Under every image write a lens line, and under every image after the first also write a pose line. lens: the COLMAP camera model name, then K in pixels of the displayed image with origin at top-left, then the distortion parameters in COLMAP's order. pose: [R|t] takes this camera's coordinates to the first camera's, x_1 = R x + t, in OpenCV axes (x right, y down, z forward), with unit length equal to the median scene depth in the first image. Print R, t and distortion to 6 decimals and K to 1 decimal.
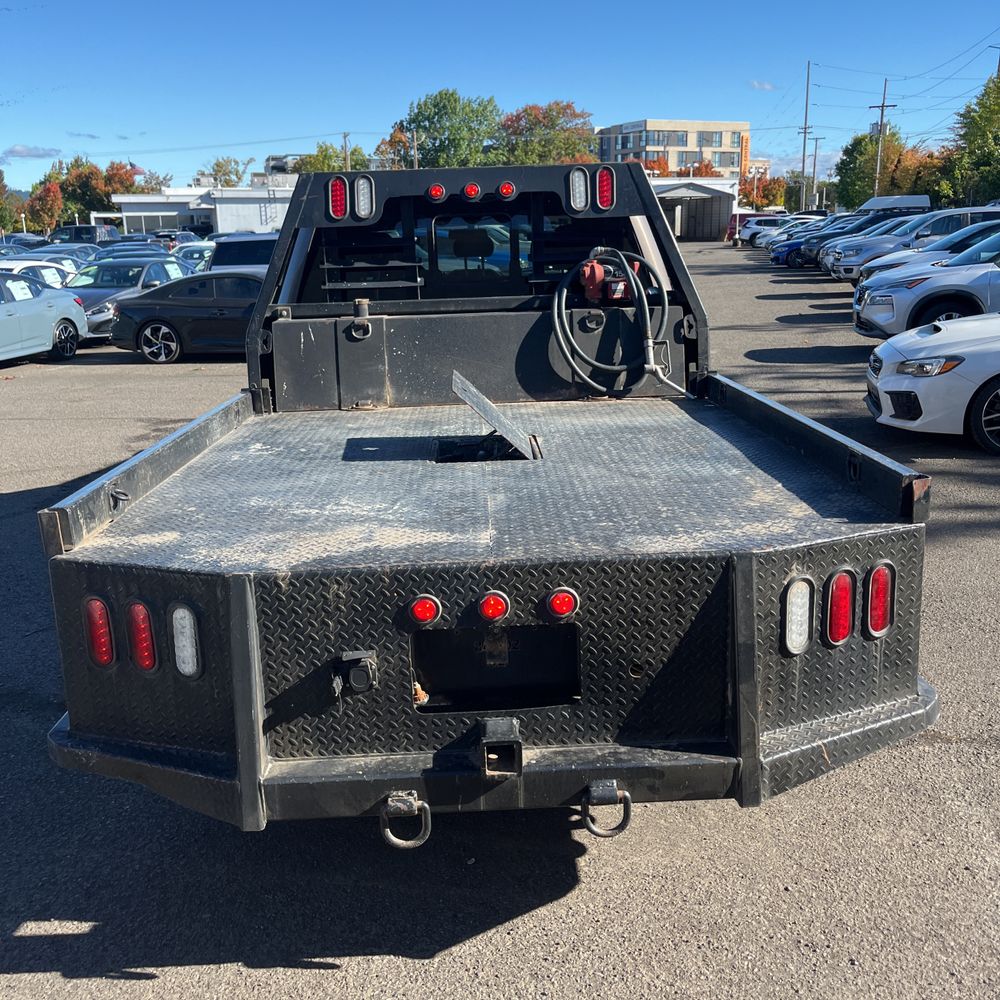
lens RADIAL K [[1041.4, 0, 503.0], [0, 1041.4, 494.4], [0, 0, 1]] dist [0.016584, 0.000000]
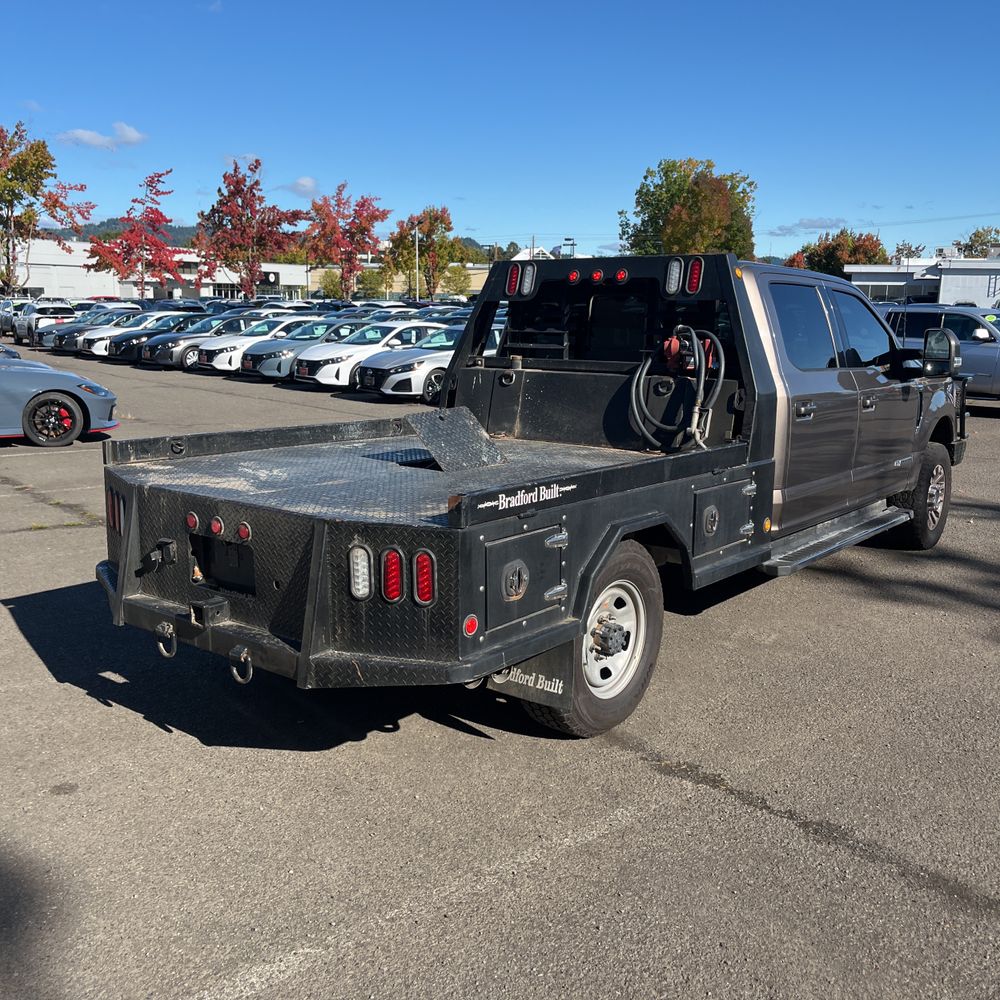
lens RADIAL K [[1041.4, 0, 493.4], [0, 1041.4, 497.2], [0, 0, 1]] dist [0.016584, 0.000000]
pose [[0.757284, 0.152838, -0.634950, 0.704666], [-0.190090, 0.981720, 0.009595, -0.019479], [0.624810, 0.113431, 0.772493, -0.009855]]
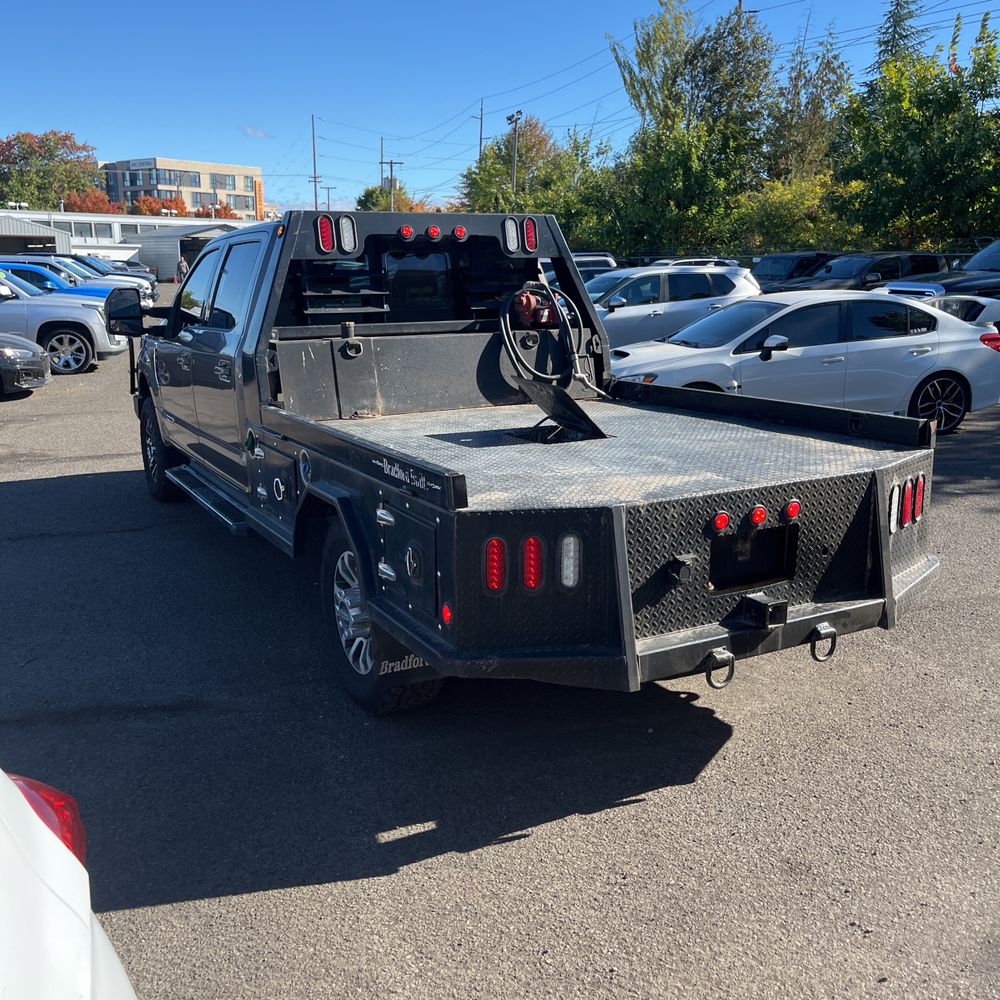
lens RADIAL K [[1041.4, 0, 514.5], [0, 1041.4, 491.6], [0, 0, 1]] dist [0.016584, 0.000000]
pose [[0.890660, -0.072133, 0.448912, -0.502577], [0.090693, 0.995679, -0.019949, 0.036711], [-0.445533, 0.058481, 0.893354, -0.090933]]
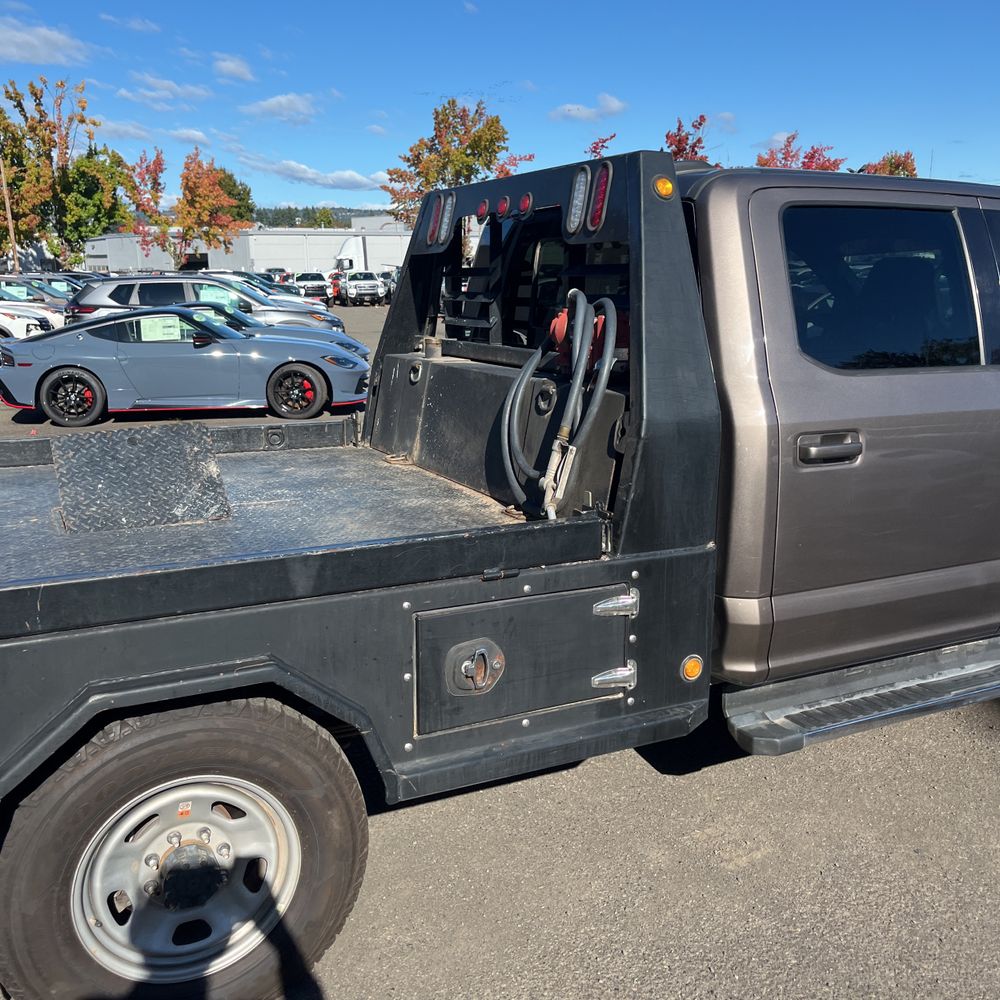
lens RADIAL K [[1041.4, 0, 470.8], [0, 1041.4, 505.4], [0, 0, 1]] dist [0.016584, 0.000000]
pose [[0.400880, 0.225360, -0.887980, 0.675921], [-0.224342, 0.963909, 0.143350, -0.185287], [0.888238, 0.141745, 0.436969, 0.675151]]
